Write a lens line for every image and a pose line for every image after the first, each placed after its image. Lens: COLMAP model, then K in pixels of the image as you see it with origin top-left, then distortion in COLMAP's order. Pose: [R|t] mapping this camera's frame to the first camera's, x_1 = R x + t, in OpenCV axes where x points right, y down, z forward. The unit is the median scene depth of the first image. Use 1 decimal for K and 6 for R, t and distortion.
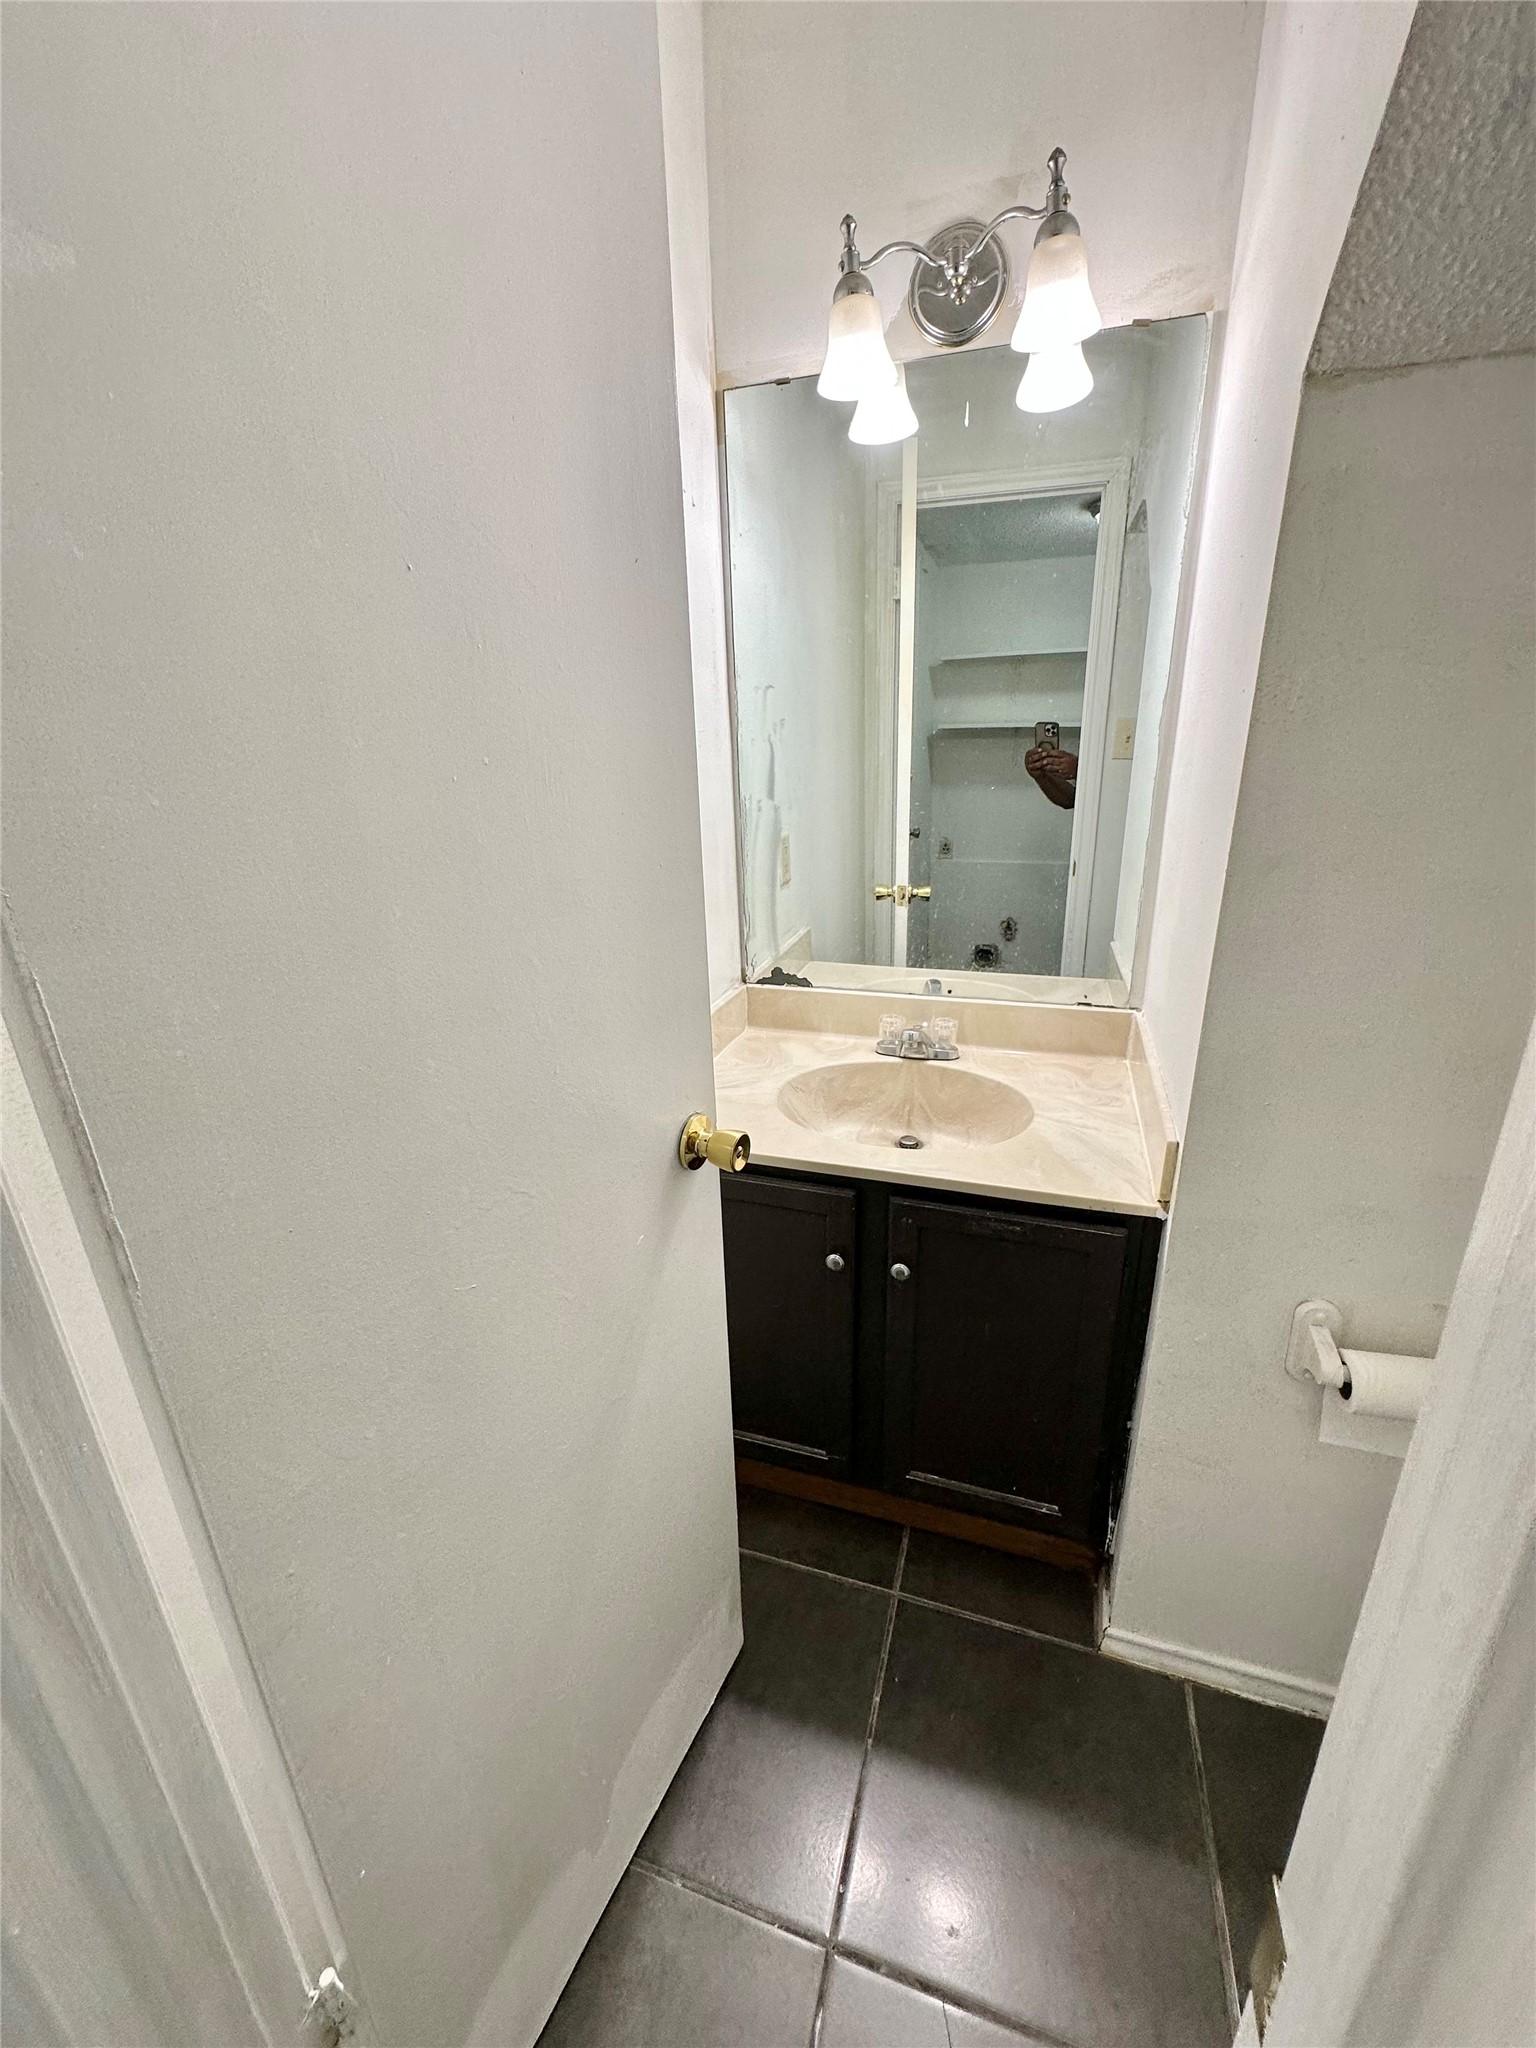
lens RADIAL K [[820.9, 0, 770.3], [0, 820.9, 1018.0], [0, 0, 1]] dist [-0.000922, -0.000037]
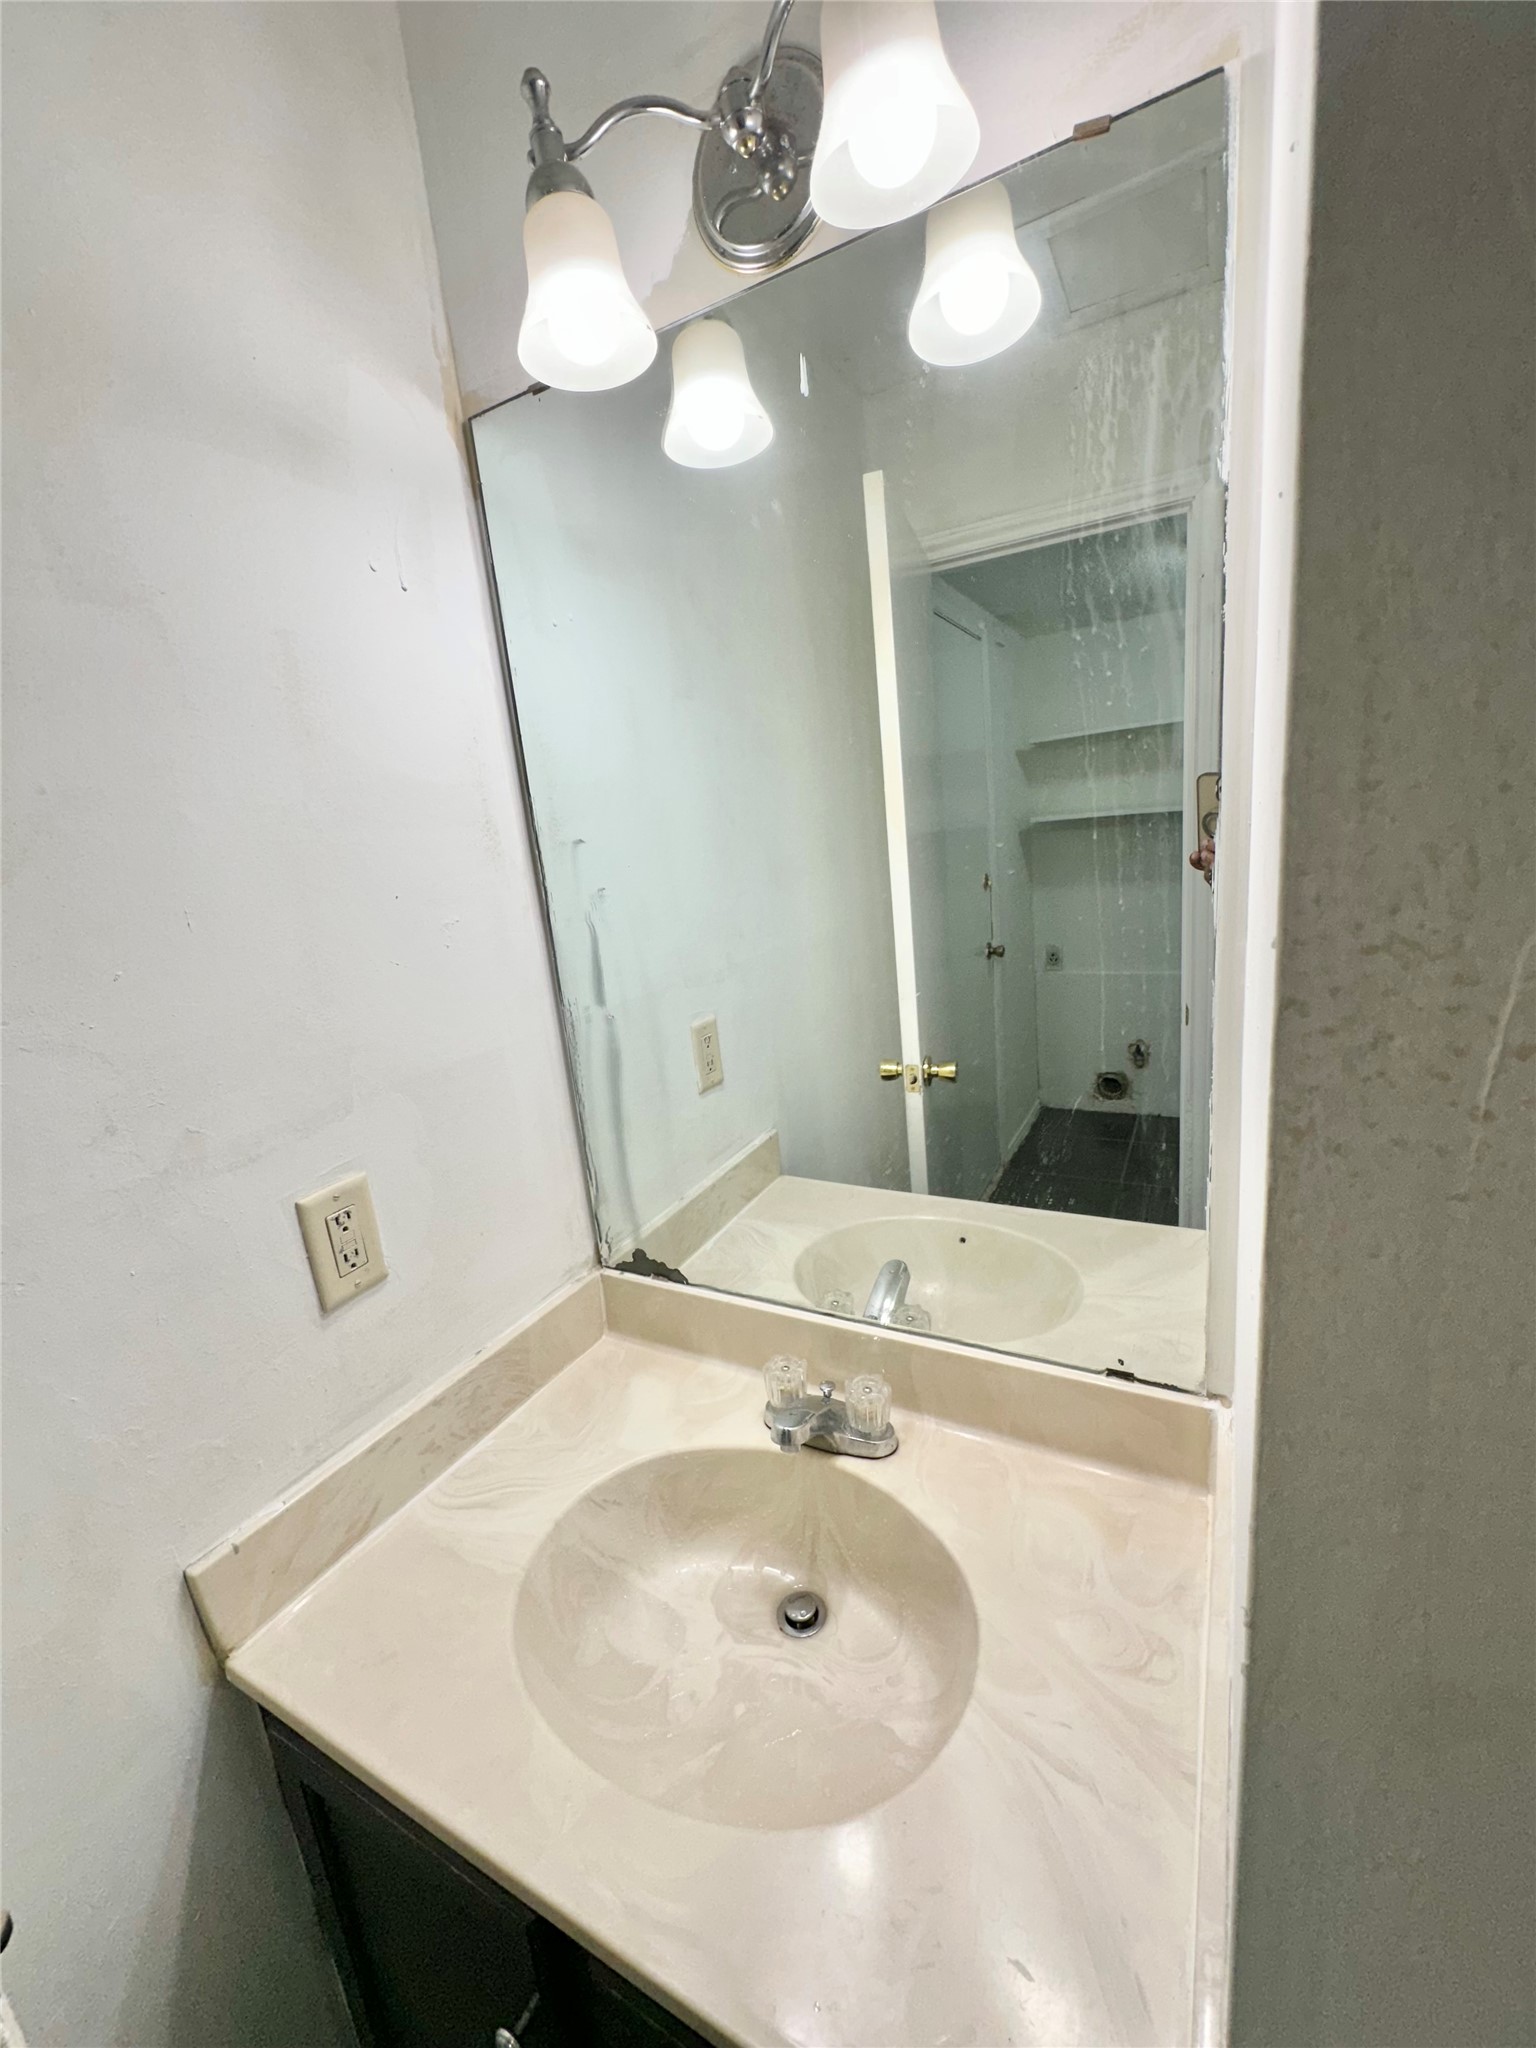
lens RADIAL K [[820.9, 0, 768.3], [0, 820.9, 1021.9], [0, 0, 1]] dist [-0.000922, -0.000037]
pose [[0.980765, -0.028304, -0.193131, 0.250800], [0.009997, 0.995416, -0.095115, -0.186541], [0.194938, 0.091355, 0.976552, 0.383136]]
